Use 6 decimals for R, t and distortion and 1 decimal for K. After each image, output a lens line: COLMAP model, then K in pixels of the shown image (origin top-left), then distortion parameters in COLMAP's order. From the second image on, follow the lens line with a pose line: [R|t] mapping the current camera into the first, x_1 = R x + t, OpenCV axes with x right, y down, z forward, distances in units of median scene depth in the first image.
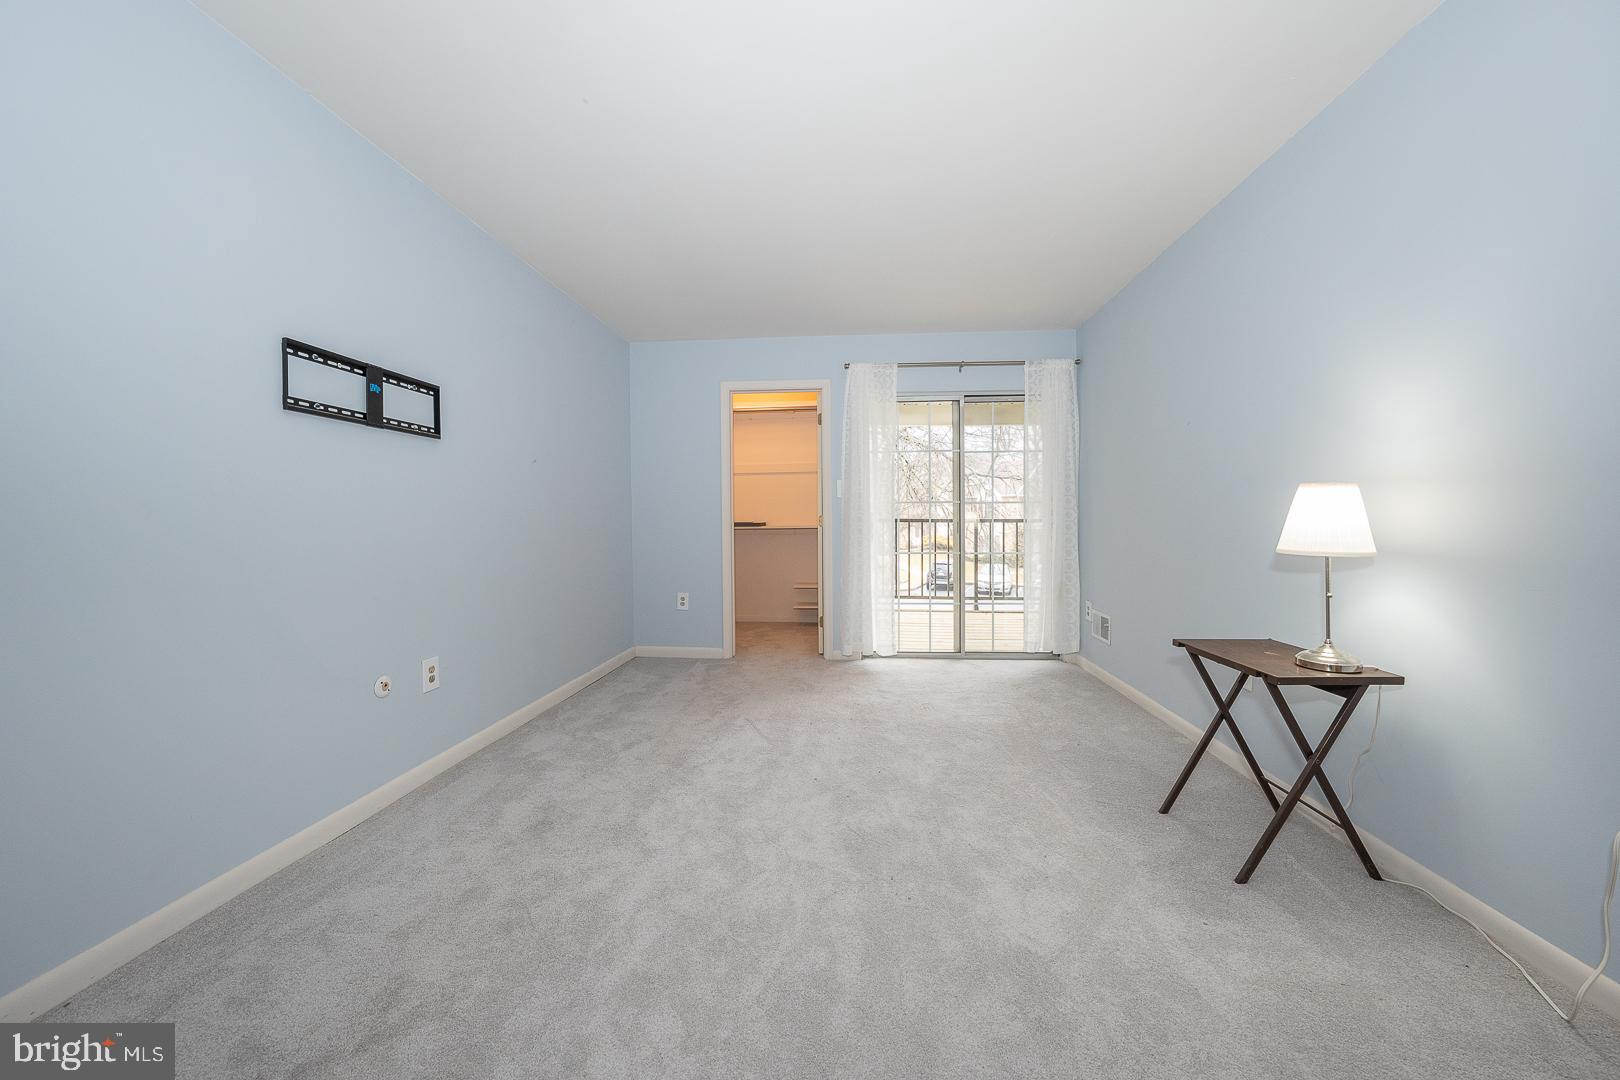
lens RADIAL K [[576.4, 0, 810.0], [0, 576.4, 540.0], [0, 0, 1]] dist [-0.016594, 0.005159]
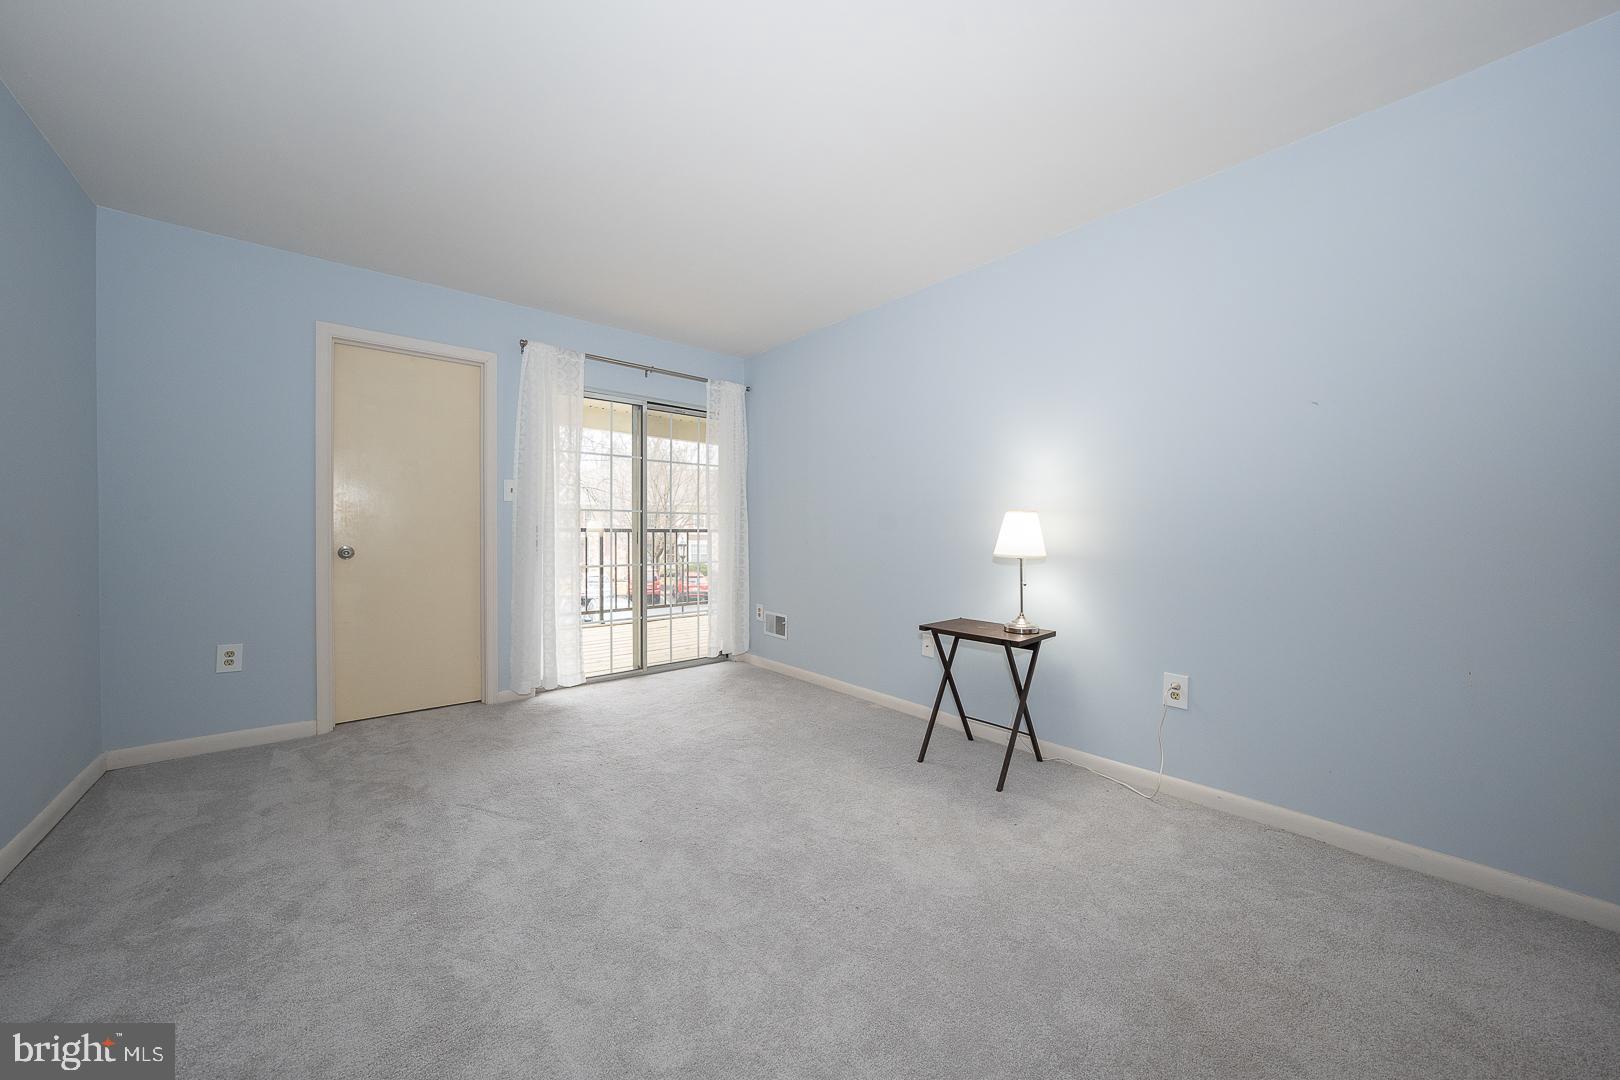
lens RADIAL K [[576.4, 0, 810.0], [0, 576.4, 540.0], [0, 0, 1]] dist [-0.016594, 0.005159]
pose [[0.695823, -0.003412, 0.718206, -0.249627], [0.013385, 0.999877, -0.008217, -0.007175], [-0.718089, 0.015331, 0.695782, 0.141566]]
